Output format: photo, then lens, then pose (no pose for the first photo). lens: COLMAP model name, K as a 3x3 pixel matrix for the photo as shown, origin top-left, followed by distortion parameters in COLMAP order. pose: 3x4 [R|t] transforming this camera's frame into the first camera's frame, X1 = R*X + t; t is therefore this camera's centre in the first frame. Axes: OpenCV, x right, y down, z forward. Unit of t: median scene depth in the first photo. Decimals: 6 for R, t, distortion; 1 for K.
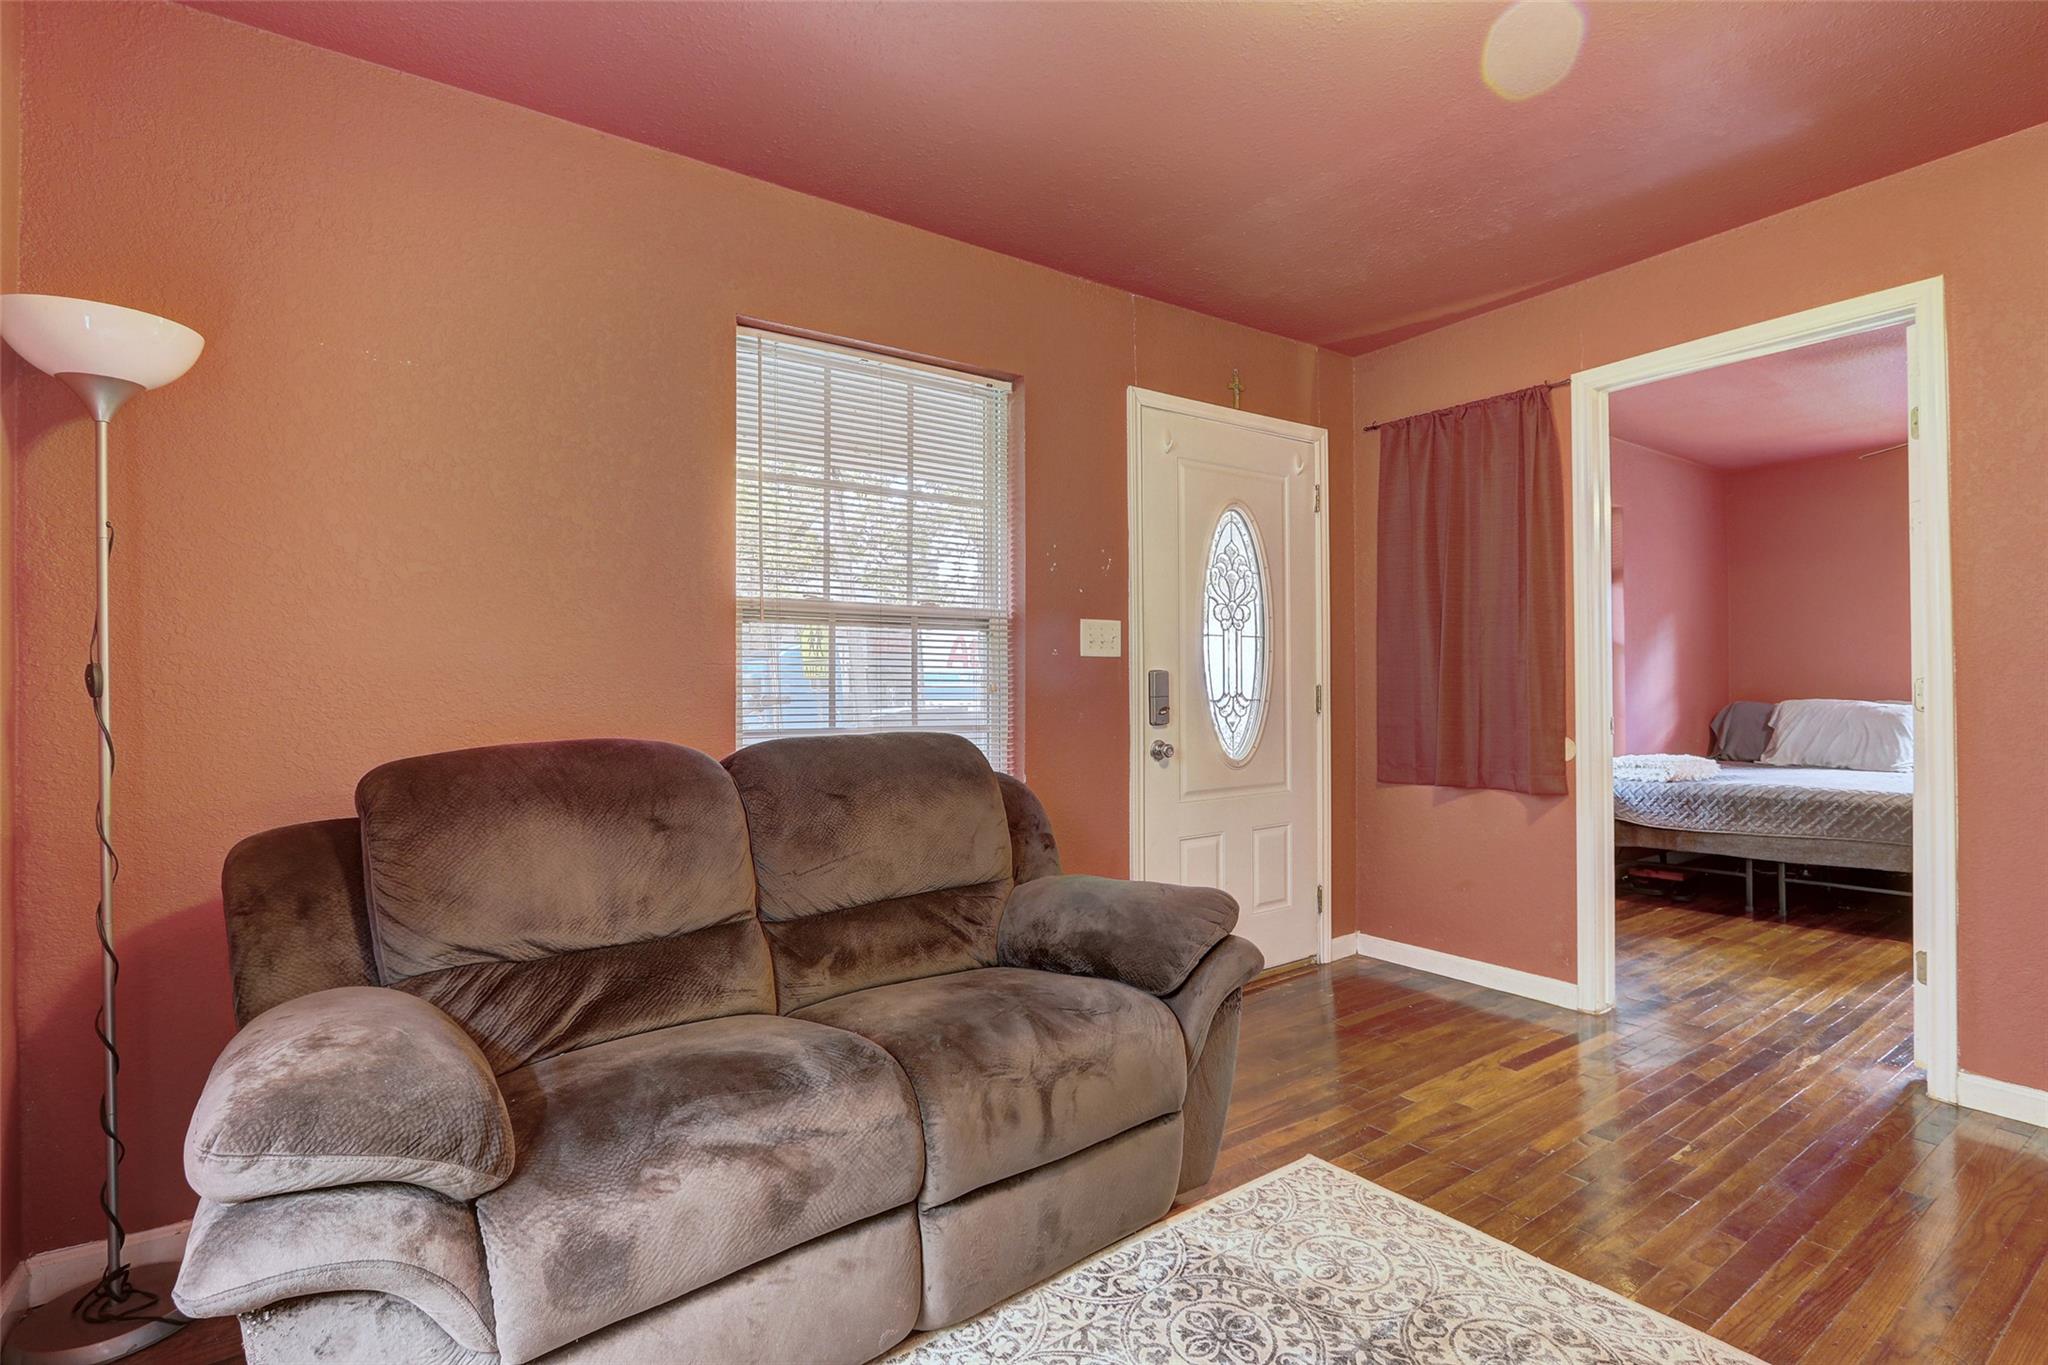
lens RADIAL K [[973.9, 0, 1075.4], [0, 973.9, 677.8], [0, 0, 1]] dist [-0.000033, -0.000050]
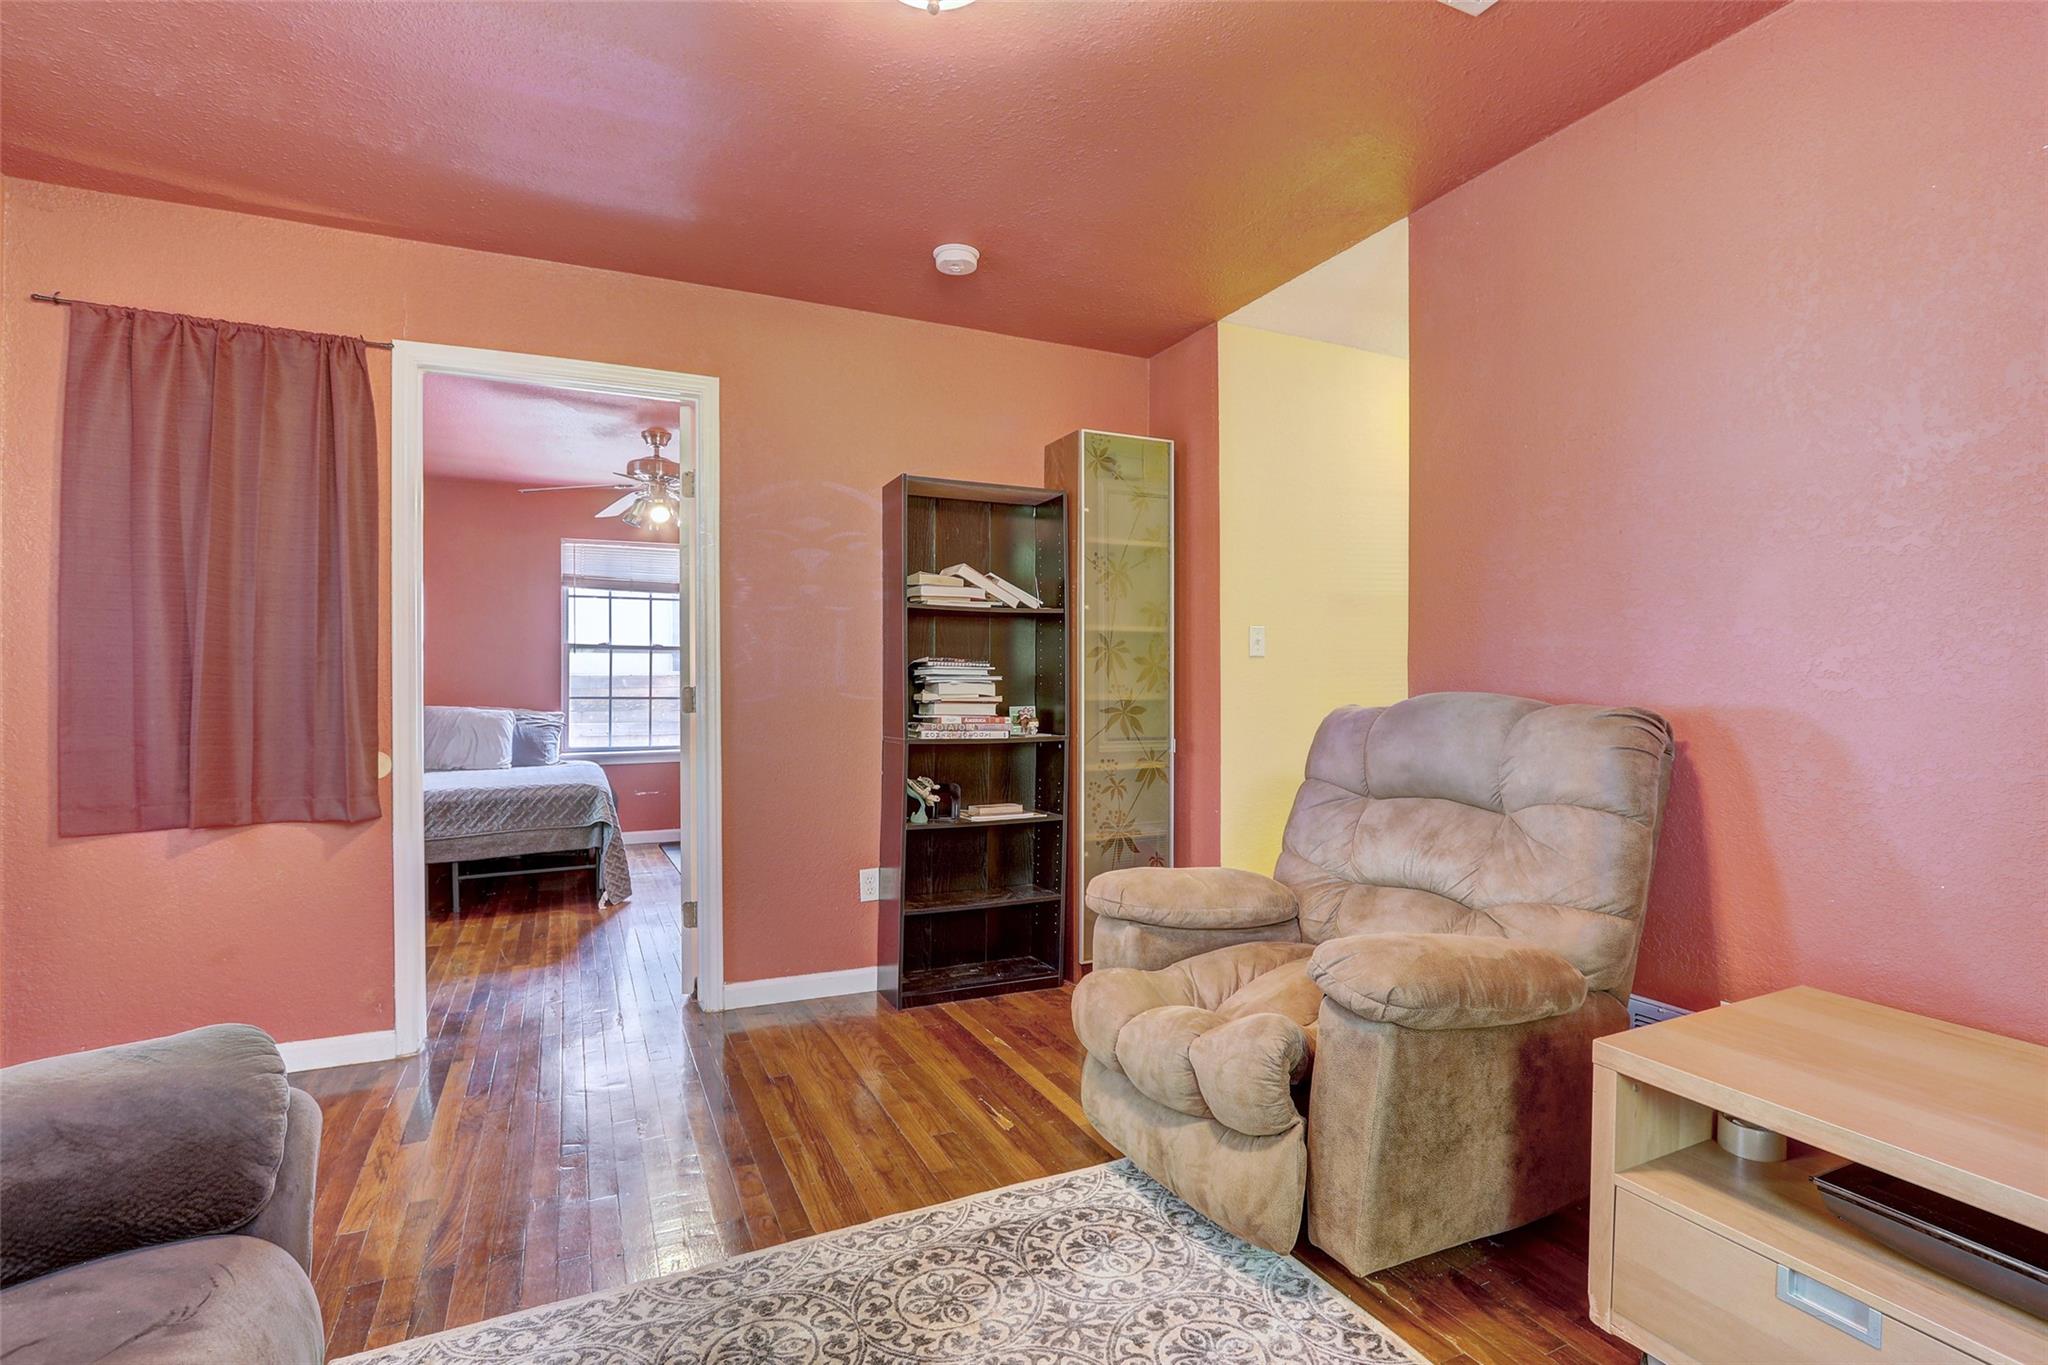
lens RADIAL K [[973.9, 0, 1035.4], [0, 973.9, 687.8], [0, 0, 1]] dist [-0.000033, -0.000050]
pose [[0.207840, 0.006340, 0.978142, -0.228457], [-0.007927, 0.999957, -0.004797, 0.003507], [-0.978131, -0.006757, 0.207881, 0.242904]]
